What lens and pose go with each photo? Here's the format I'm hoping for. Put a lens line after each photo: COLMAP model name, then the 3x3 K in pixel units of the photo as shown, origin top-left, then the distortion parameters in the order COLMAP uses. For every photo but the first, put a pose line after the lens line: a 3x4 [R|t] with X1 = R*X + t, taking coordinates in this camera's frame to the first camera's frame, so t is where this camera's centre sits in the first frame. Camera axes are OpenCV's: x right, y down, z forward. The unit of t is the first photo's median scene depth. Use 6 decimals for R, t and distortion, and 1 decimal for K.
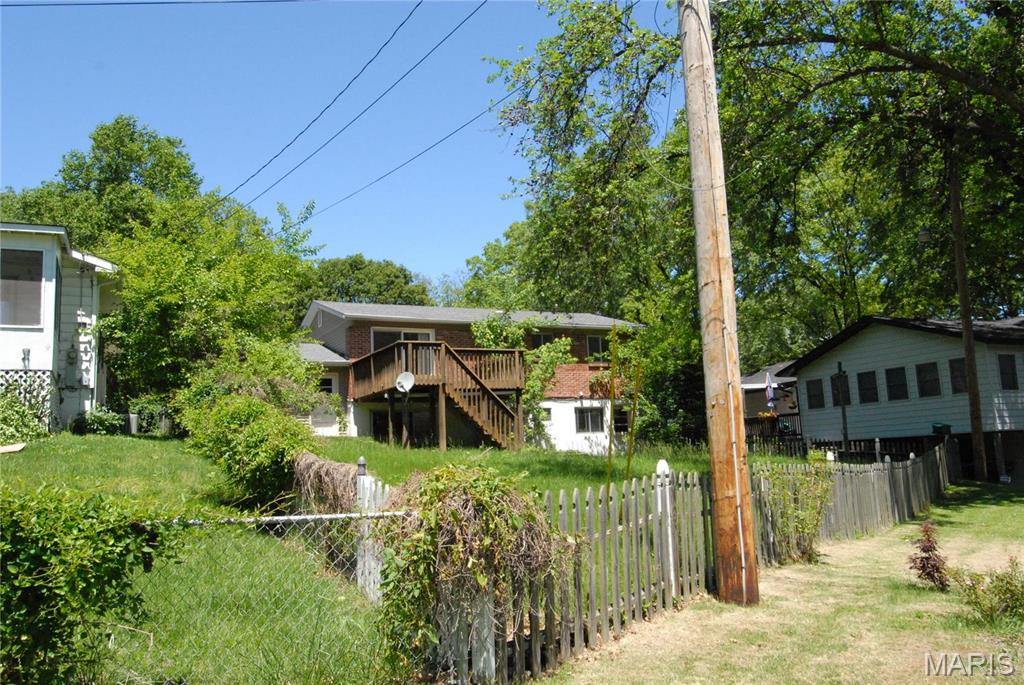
lens RADIAL K [[827.6, 0, 512.0], [0, 827.6, 342.5], [0, 0, 1]] dist [0.002746, 0.002033]
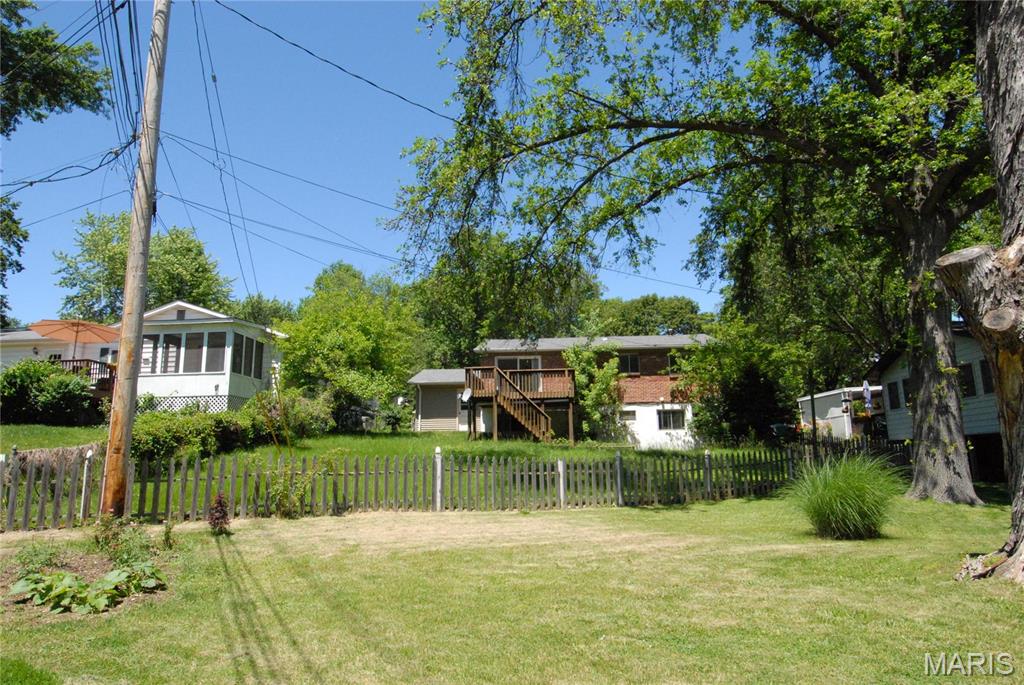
lens RADIAL K [[614.5, 0, 512.0], [0, 614.5, 342.5], [0, 0, 1]] dist [0.000060, -0.000354]
pose [[0.866965, -0.061875, -0.494513, 0.359019], [0.049041, 0.998039, -0.038900, 0.000031], [0.495950, 0.009473, 0.868299, 0.060327]]
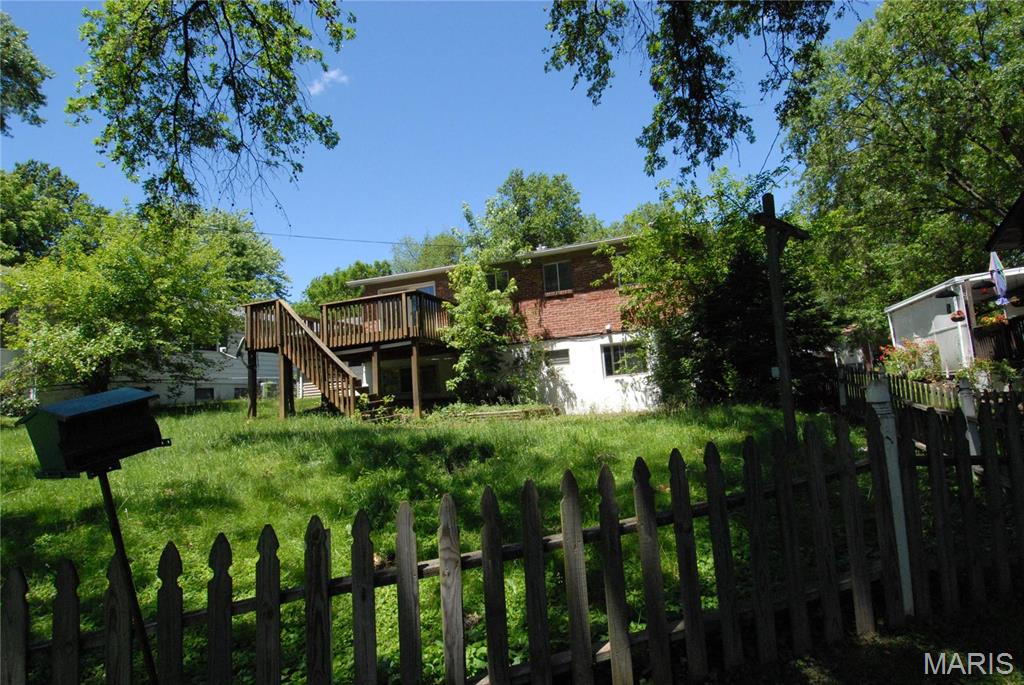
lens RADIAL K [[526.0, 0, 512.0], [0, 526.0, 342.5], [0, 0, 1]] dist [-0.001504, -0.000115]
pose [[0.699663, -0.092869, -0.708412, 0.380034], [0.142188, 0.989782, 0.010677, 0.058160], [0.700182, -0.108198, 0.705718, 0.577179]]
